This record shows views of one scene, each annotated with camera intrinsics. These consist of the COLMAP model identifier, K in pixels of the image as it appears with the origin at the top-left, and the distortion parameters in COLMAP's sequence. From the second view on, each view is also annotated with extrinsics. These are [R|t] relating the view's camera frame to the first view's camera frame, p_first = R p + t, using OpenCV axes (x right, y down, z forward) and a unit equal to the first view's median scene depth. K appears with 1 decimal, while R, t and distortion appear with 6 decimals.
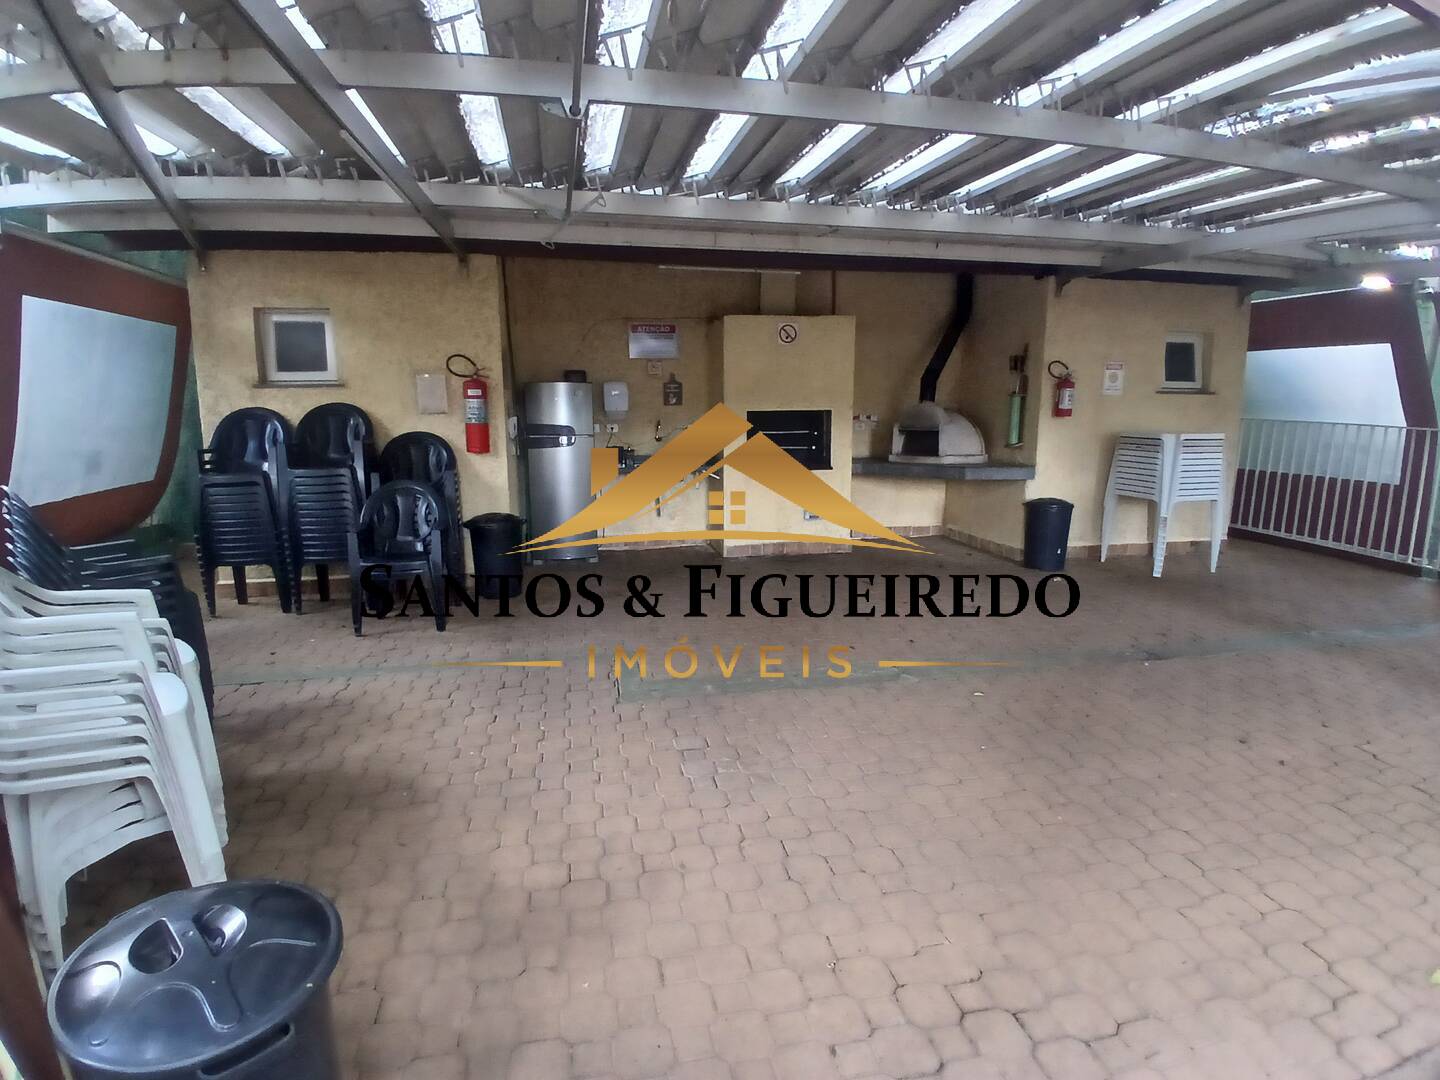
lens RADIAL K [[710.2, 0, 720.0], [0, 710.2, 540.0], [0, 0, 1]] dist [-0.023449, -0.031468]
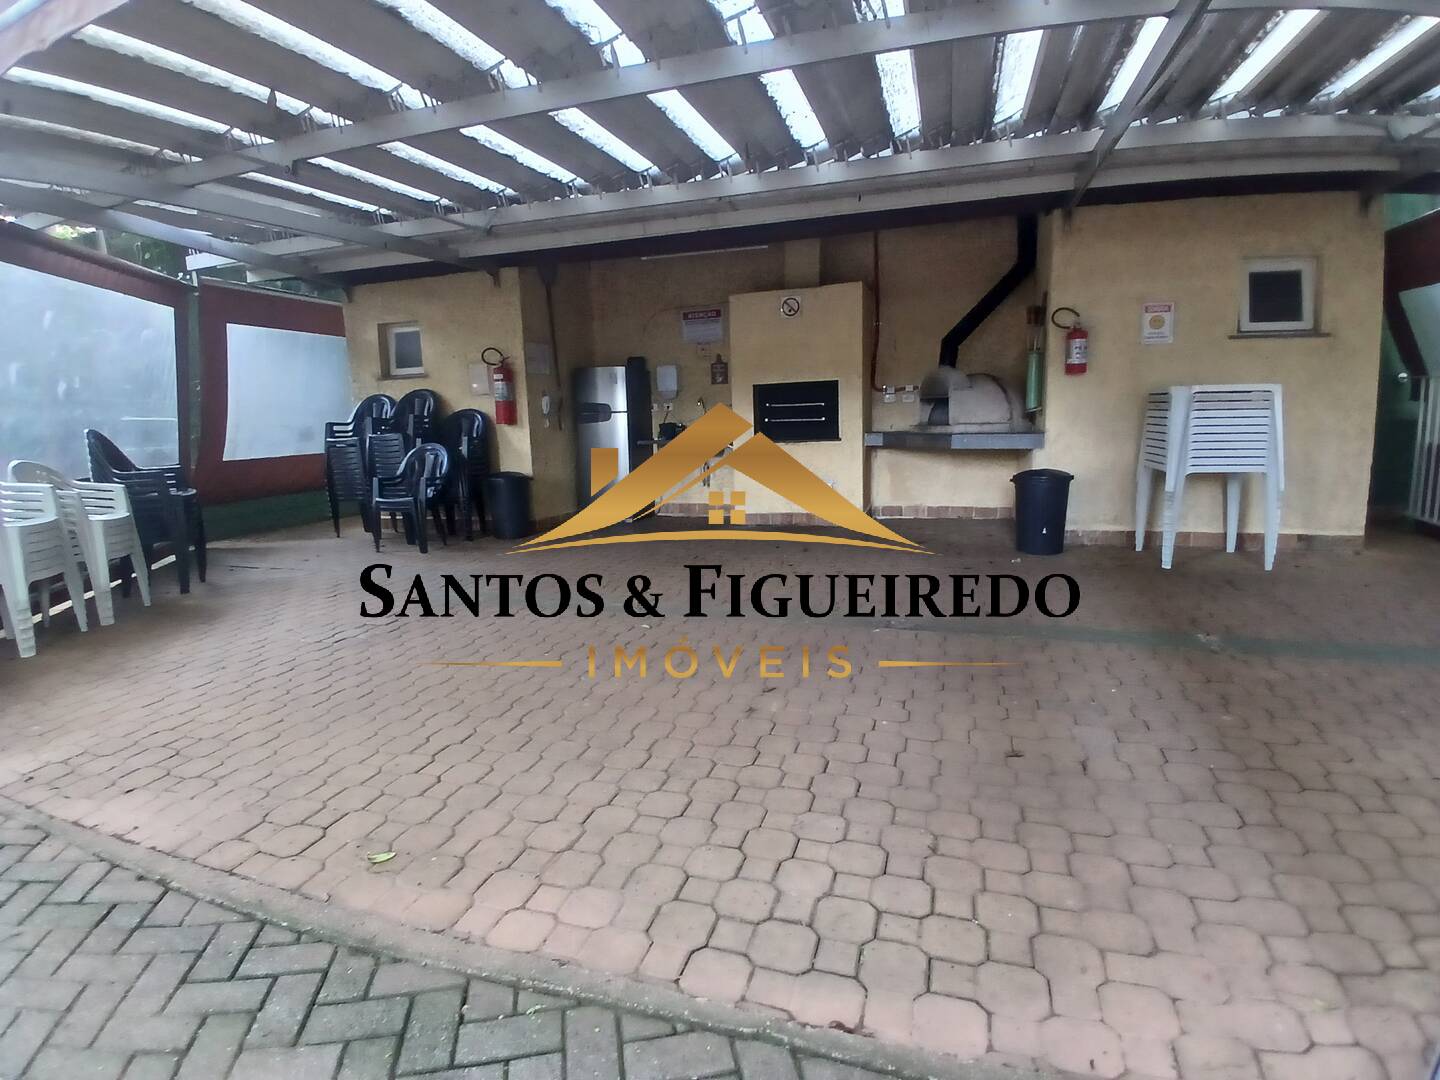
lens RADIAL K [[725.5, 0, 720.0], [0, 725.5, 540.0], [0, 0, 1]] dist [0.000750, -0.043129]
pose [[0.871552, 0.065228, -0.485945, 0.542708], [-0.051443, 0.997806, 0.041670, 0.008269], [0.487597, -0.011319, 0.872995, 0.033634]]
